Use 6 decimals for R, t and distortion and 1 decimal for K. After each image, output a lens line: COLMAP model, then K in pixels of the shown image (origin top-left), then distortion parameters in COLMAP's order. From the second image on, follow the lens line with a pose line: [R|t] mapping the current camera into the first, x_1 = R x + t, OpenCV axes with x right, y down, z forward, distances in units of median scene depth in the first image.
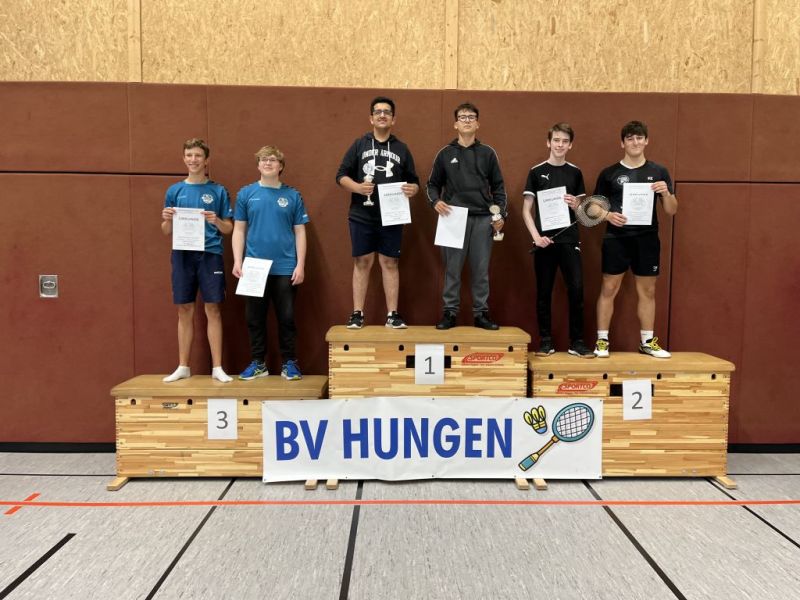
lens RADIAL K [[603.5, 0, 414.1], [0, 603.5, 300.2], [0, 0, 1]] dist [0.076453, -0.104315]
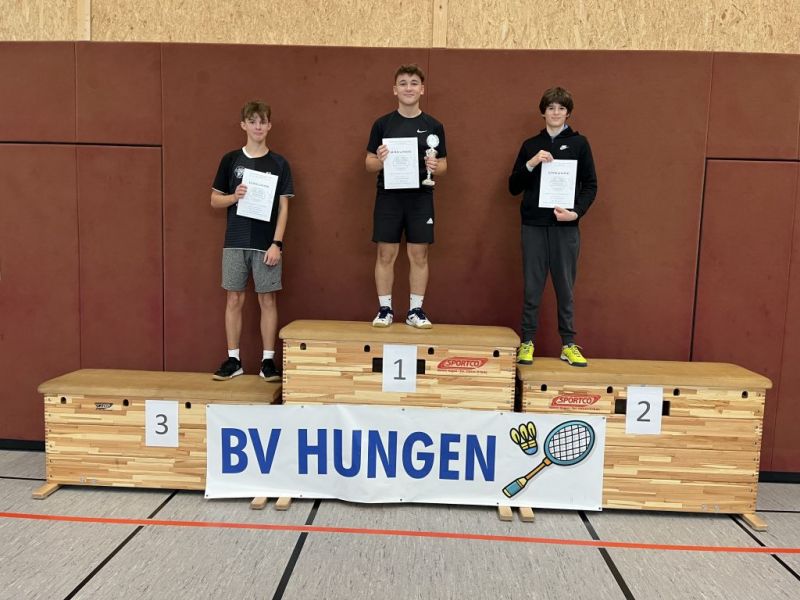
lens RADIAL K [[604.5, 0, 401.9], [0, 604.5, 302.0], [0, 0, 1]] dist [0.078832, -0.108706]
pose [[0.997367, 0.024998, -0.068075, 0.083701], [-0.023787, 0.999545, 0.018539, -0.003992], [0.068508, -0.016870, 0.997508, 0.147923]]
